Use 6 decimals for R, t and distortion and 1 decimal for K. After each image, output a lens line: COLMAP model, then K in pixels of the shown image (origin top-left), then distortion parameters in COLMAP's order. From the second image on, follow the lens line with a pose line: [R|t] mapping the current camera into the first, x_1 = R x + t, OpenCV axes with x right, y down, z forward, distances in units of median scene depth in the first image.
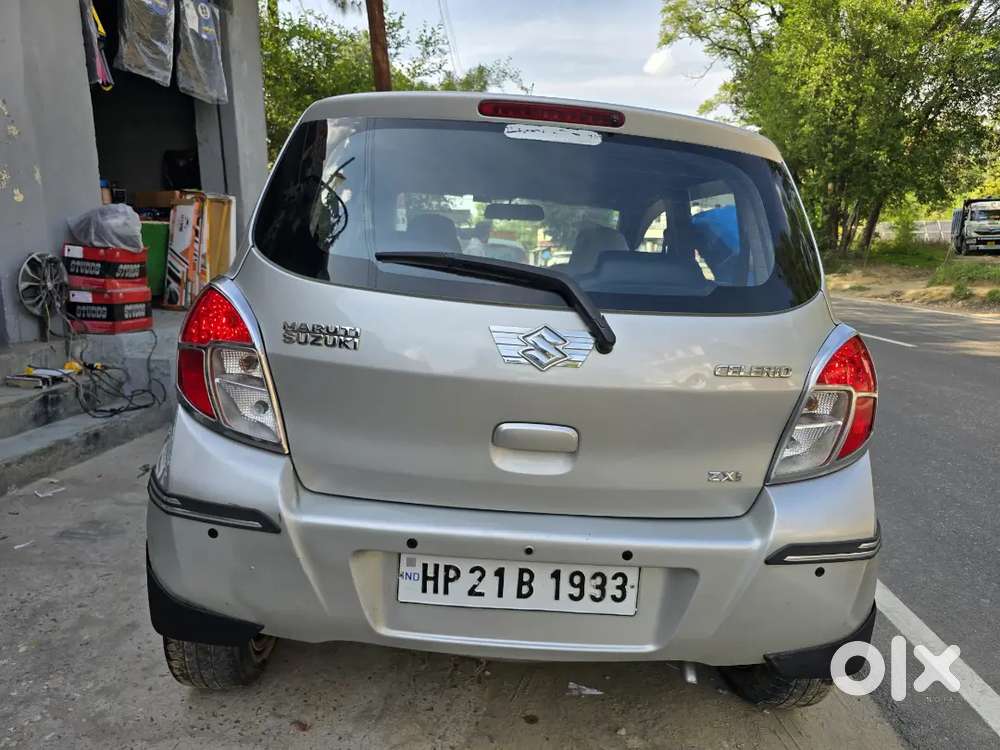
lens RADIAL K [[703.3, 0, 500.0], [0, 703.3, 375.0], [0, 0, 1]] dist [0.005082, 0.000858]
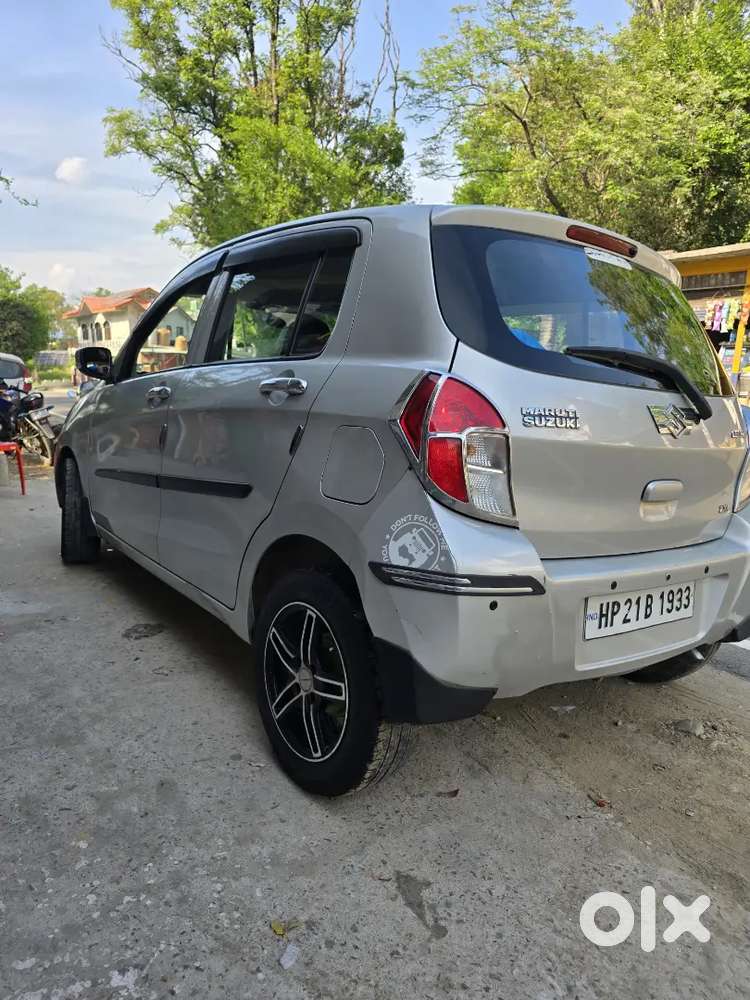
lens RADIAL K [[703.3, 0, 375.0], [0, 703.3, 500.0], [0, 0, 1]] dist [0.005082, 0.000858]
pose [[0.819746, -0.092191, 0.565259, -1.095496], [0.089350, 0.995461, 0.032777, 0.013270], [-0.565715, 0.023637, 0.824262, 0.209943]]
